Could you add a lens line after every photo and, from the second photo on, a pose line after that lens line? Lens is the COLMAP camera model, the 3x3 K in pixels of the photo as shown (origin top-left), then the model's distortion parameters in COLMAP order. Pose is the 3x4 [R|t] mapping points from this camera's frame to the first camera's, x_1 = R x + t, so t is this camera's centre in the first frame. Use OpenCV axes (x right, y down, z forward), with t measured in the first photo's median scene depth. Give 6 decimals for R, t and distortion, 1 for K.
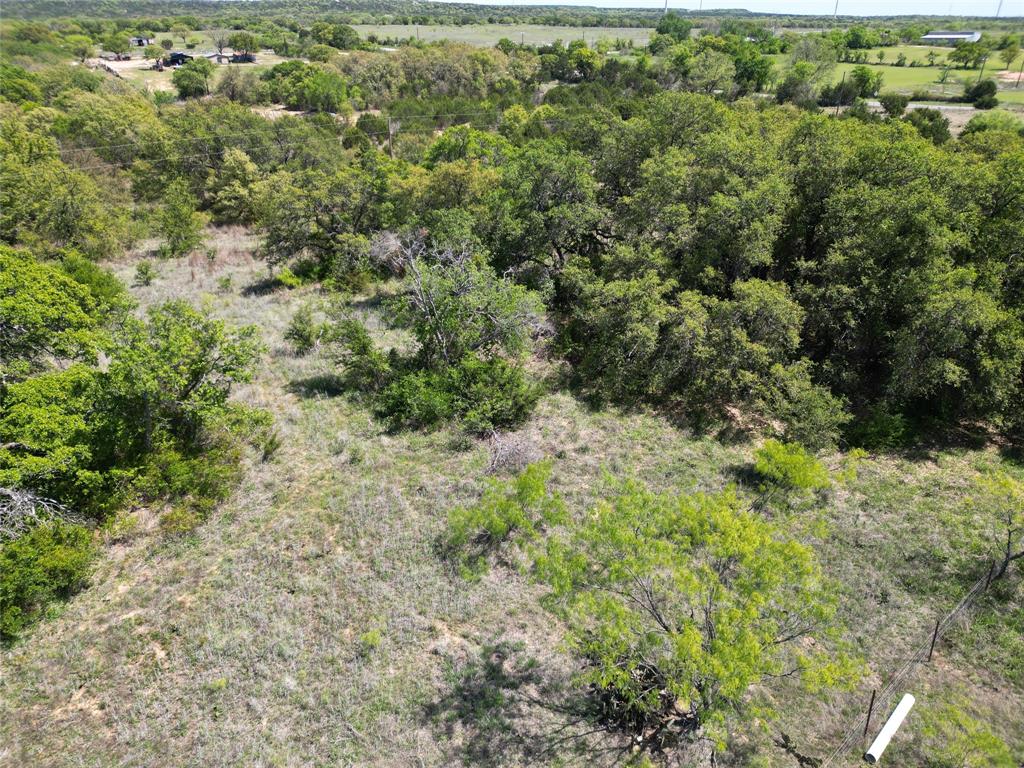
lens RADIAL K [[714.9, 0, 506.0], [0, 714.9, 383.3], [0, 0, 1]] dist [0.083970, -0.074802]
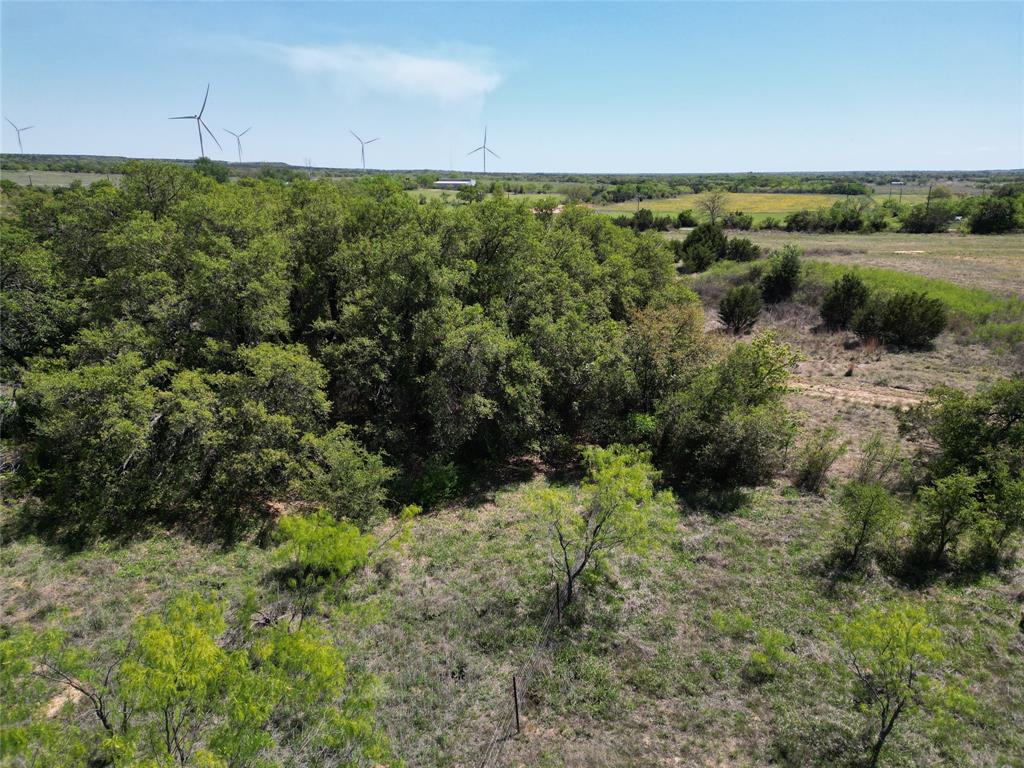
lens RADIAL K [[714.9, 0, 506.0], [0, 714.9, 383.3], [0, 0, 1]] dist [0.083970, -0.074802]
pose [[0.844924, -0.155053, 0.511920, 0.150121], [0.246014, 0.962477, -0.114525, 0.068237], [-0.474953, 0.222705, 0.851365, 0.166922]]
